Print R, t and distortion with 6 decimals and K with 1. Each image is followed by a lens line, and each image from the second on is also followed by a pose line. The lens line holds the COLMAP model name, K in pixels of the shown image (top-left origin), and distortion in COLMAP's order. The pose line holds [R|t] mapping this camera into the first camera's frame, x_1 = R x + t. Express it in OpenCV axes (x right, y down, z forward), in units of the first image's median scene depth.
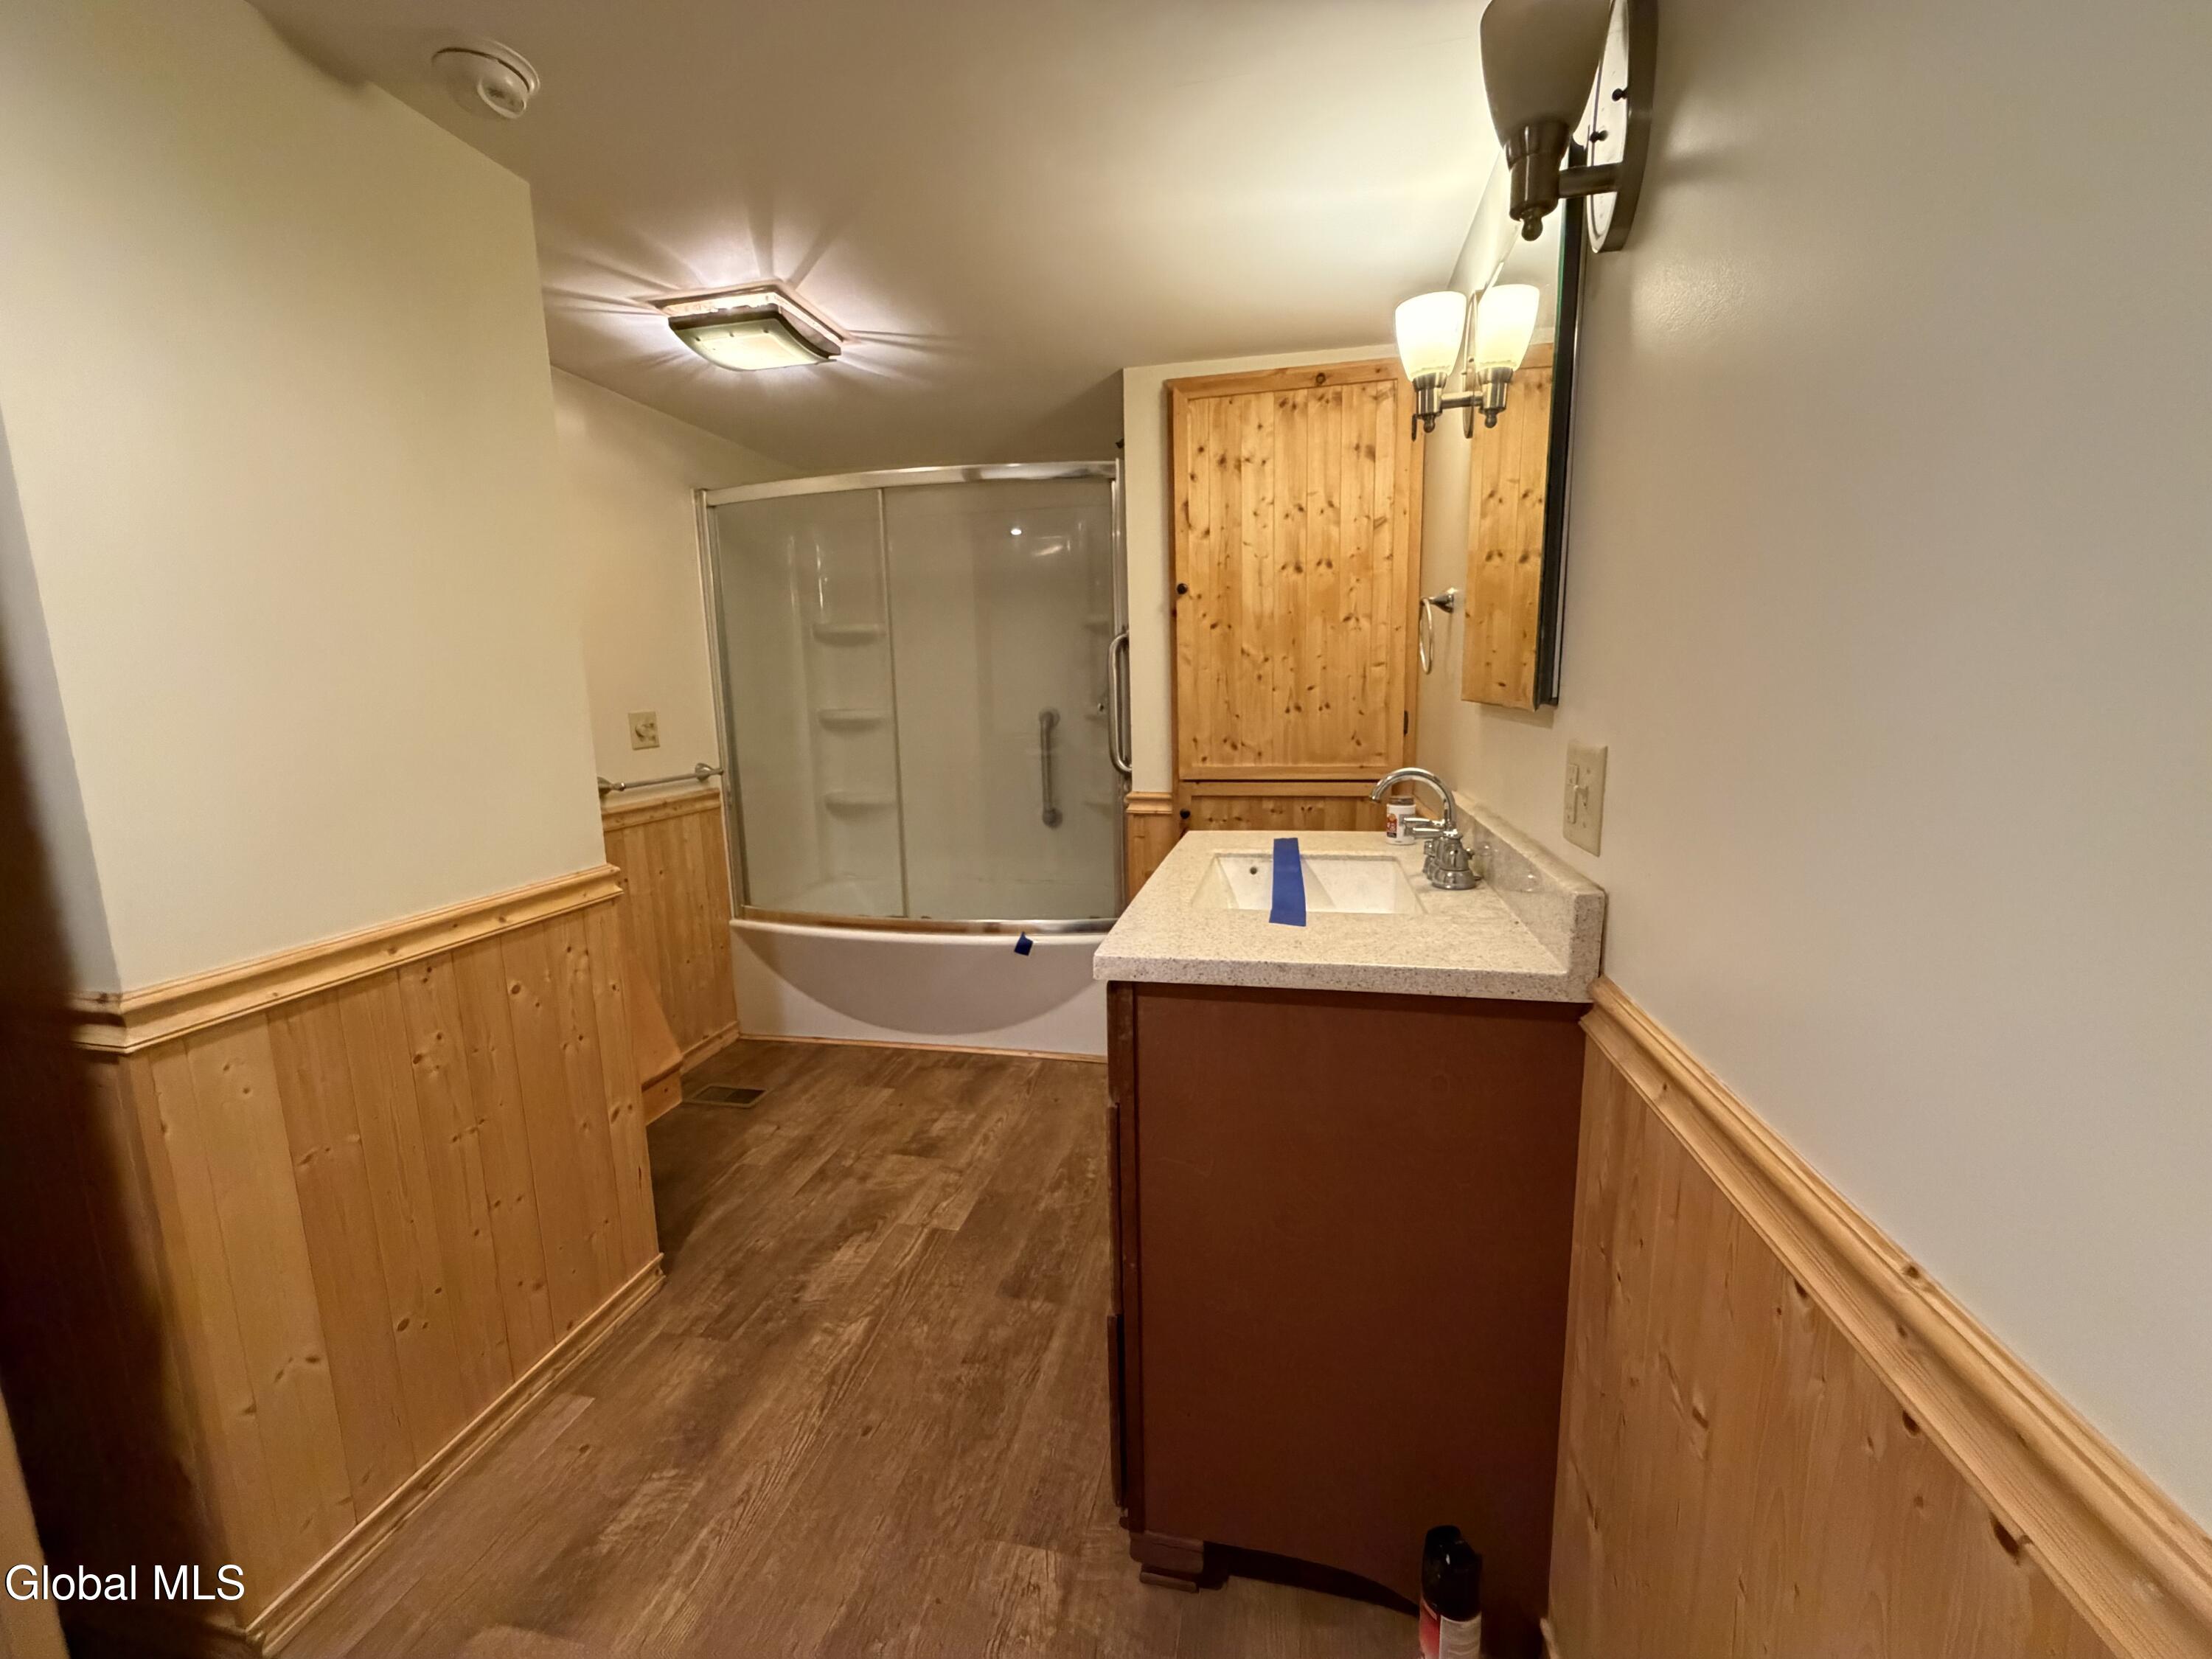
lens RADIAL K [[877.8, 0, 1106.0], [0, 877.8, 829.5], [0, 0, 1]] dist [-0.000304, -0.000482]
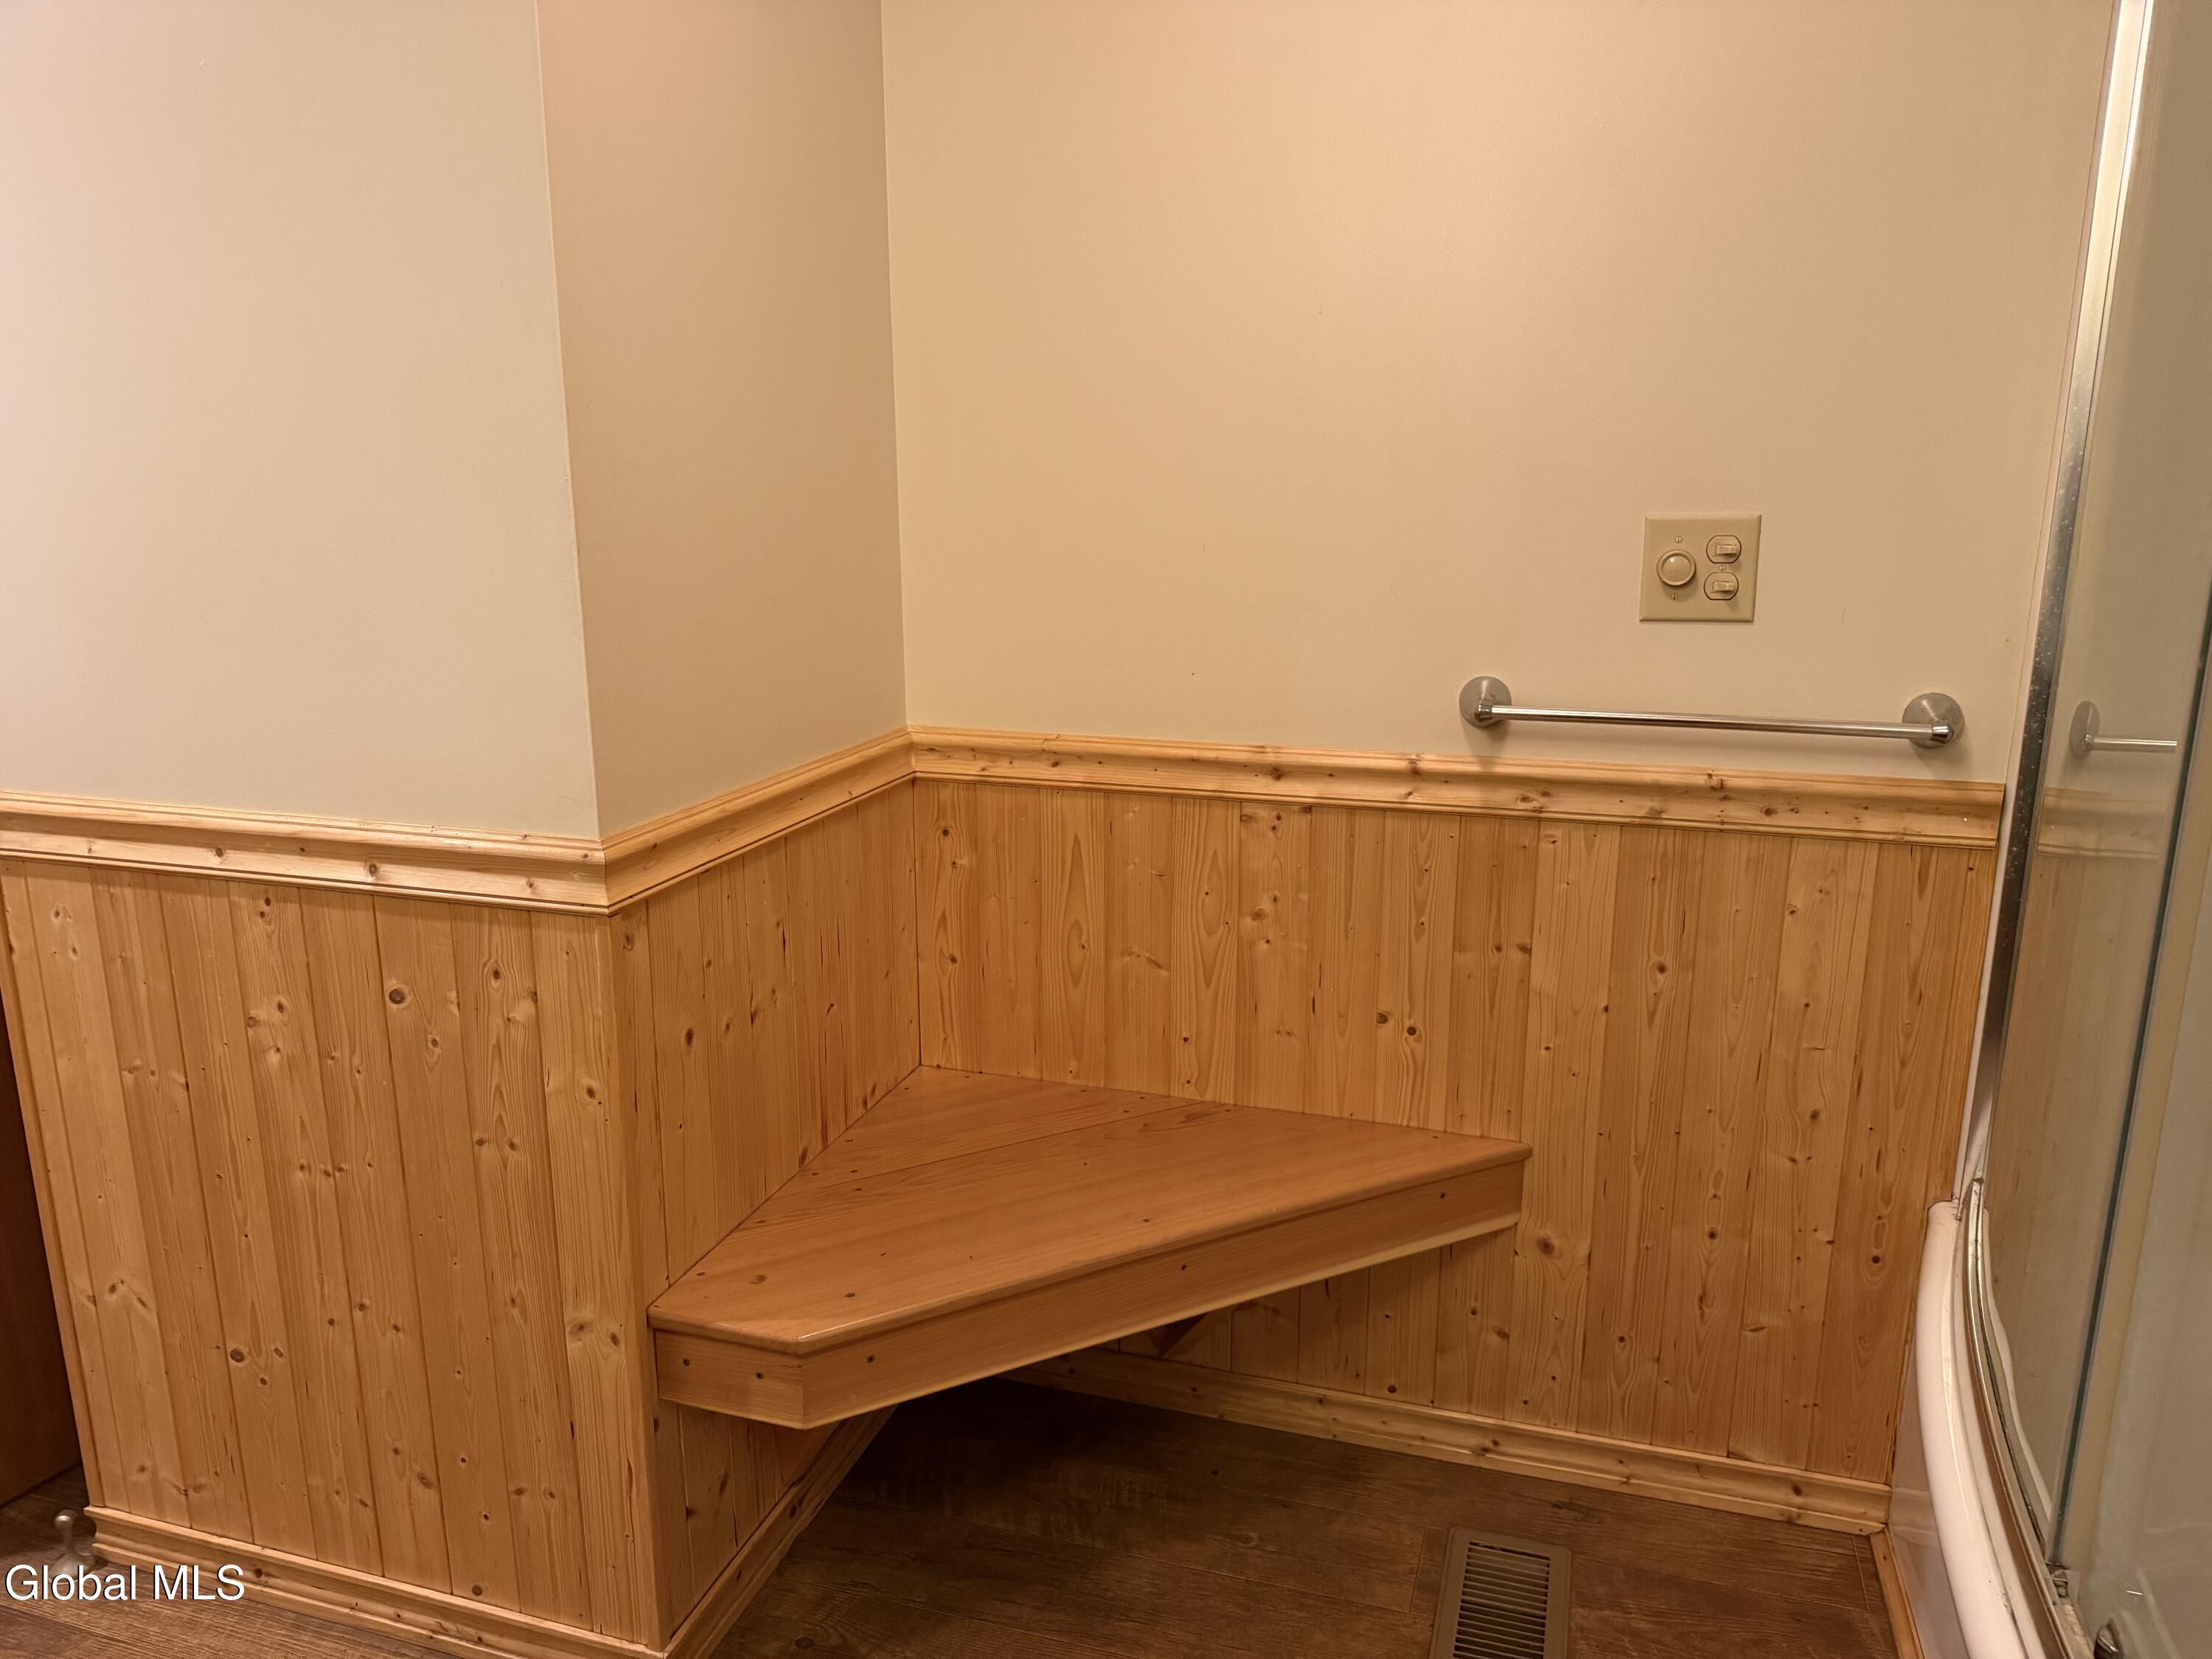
lens RADIAL K [[1567.6, 0, 1108.1], [0, 1567.6, 836.3], [0, 0, 1]] dist [0.023355, -0.033847]
pose [[-0.091628, 0.257443, -0.961939, 0.130303], [-0.161992, 0.949282, 0.269486, -0.150768], [0.982529, 0.180519, -0.045277, 0.860863]]
